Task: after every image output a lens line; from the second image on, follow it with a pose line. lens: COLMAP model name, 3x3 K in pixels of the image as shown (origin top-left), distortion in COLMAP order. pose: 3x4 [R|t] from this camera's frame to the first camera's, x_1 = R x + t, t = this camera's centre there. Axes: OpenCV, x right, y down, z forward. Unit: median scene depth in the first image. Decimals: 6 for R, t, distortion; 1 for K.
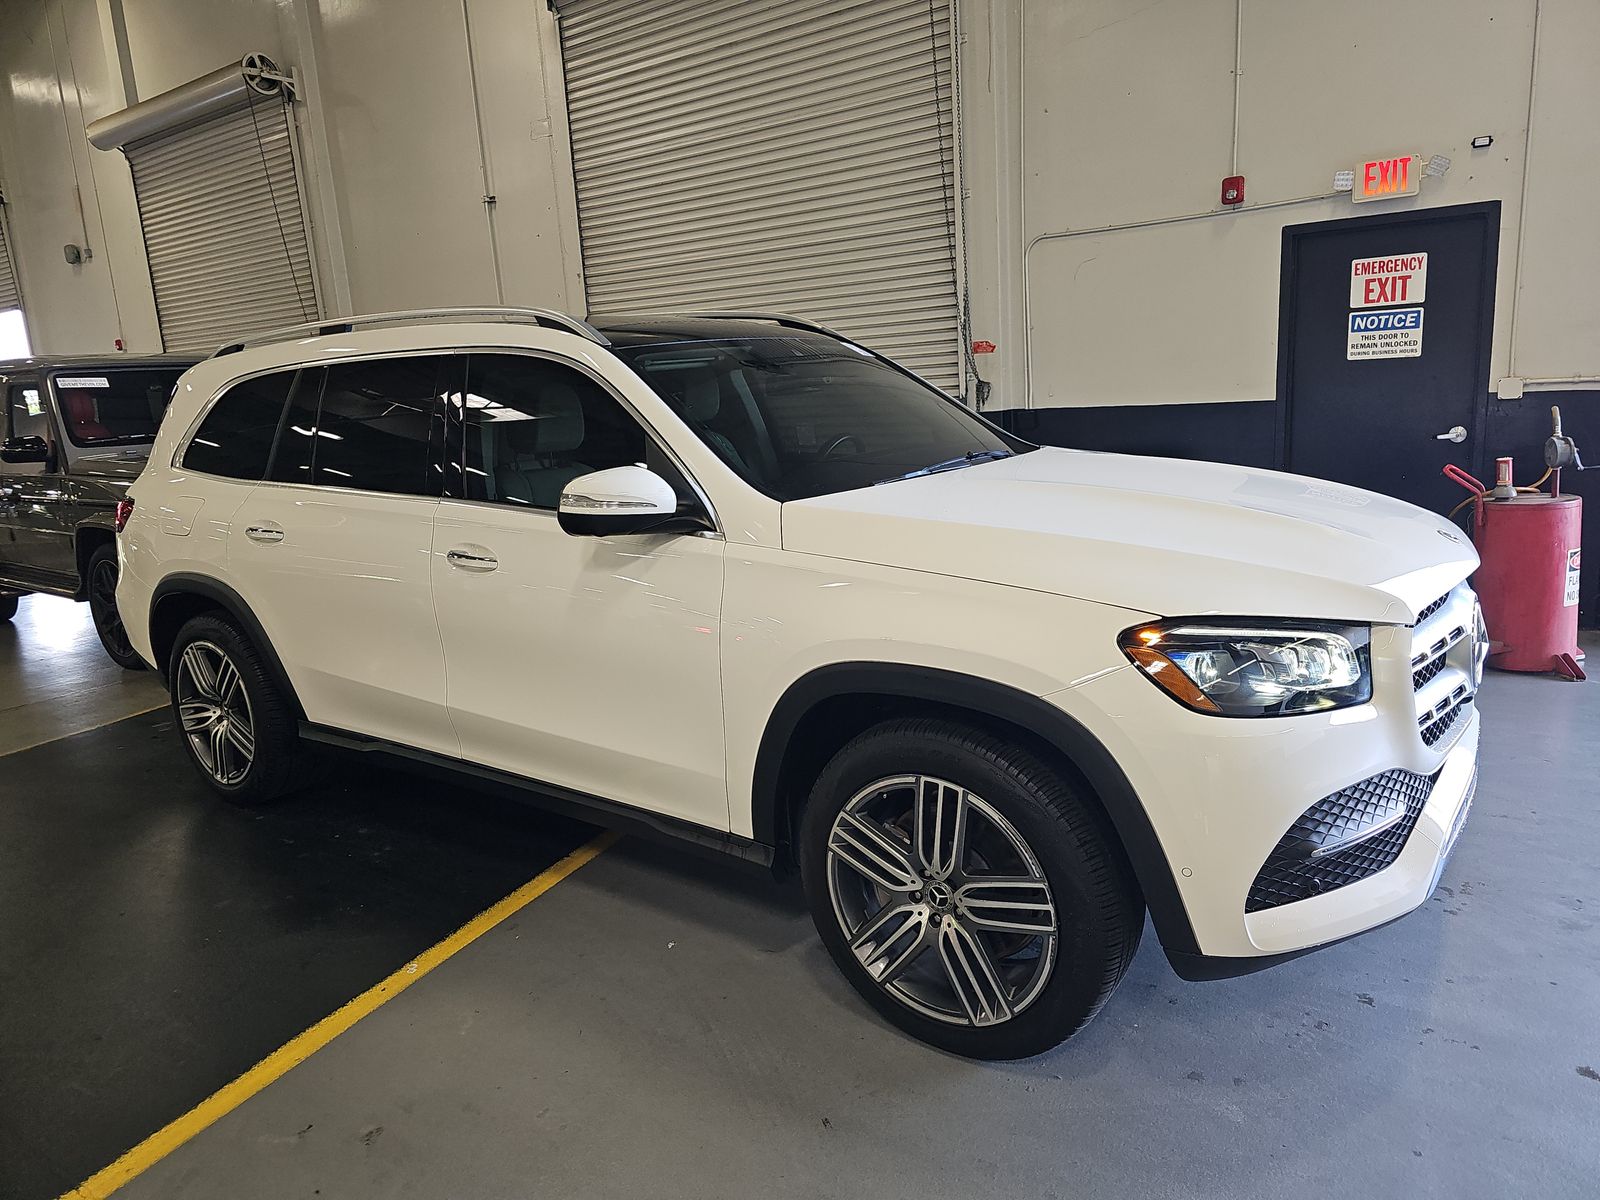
lens RADIAL K [[1087.0, 0, 800.0], [0, 1087.0, 600.0], [0, 0, 1]] dist [-0.000142, -0.006526]
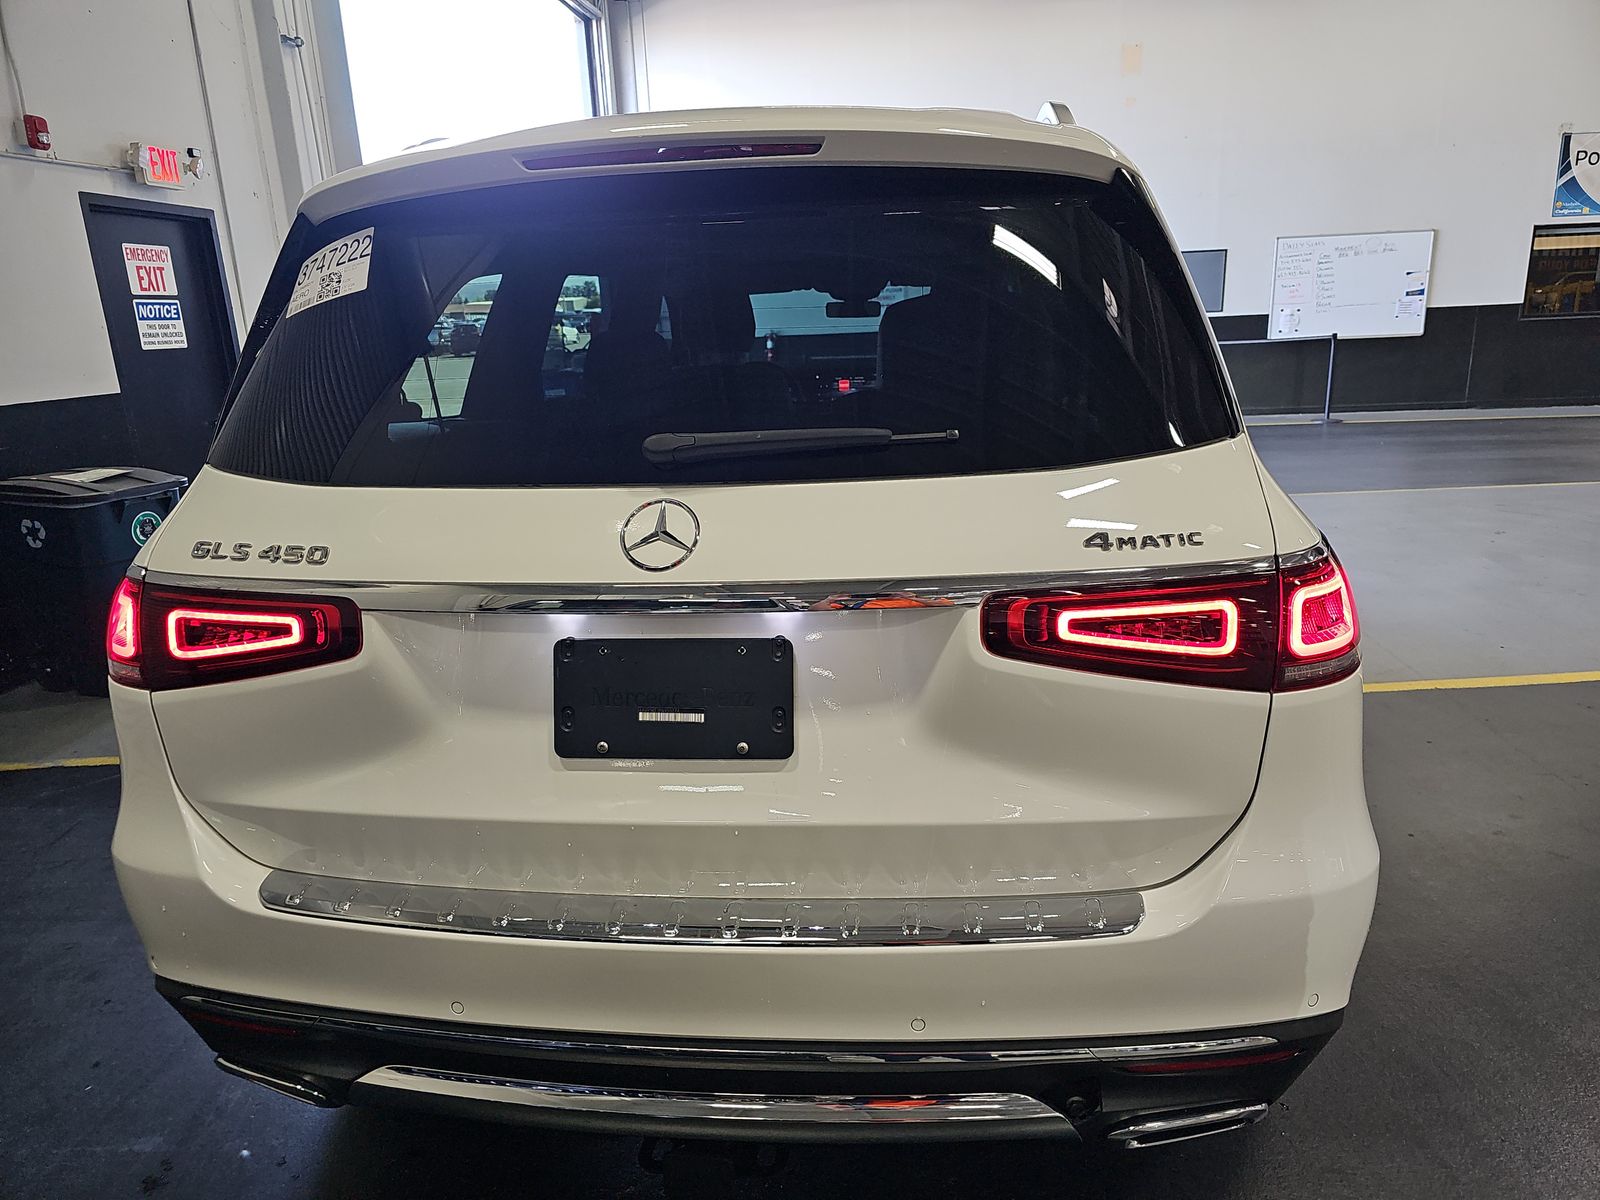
lens RADIAL K [[1087.0, 0, 800.0], [0, 1087.0, 600.0], [0, 0, 1]] dist [-0.000142, -0.006526]
pose [[-0.490715, -0.142021, 0.859668, -0.632910], [0.240463, 0.926237, 0.290280, -0.159567], [-0.837482, 0.349163, -0.420368, 1.017654]]
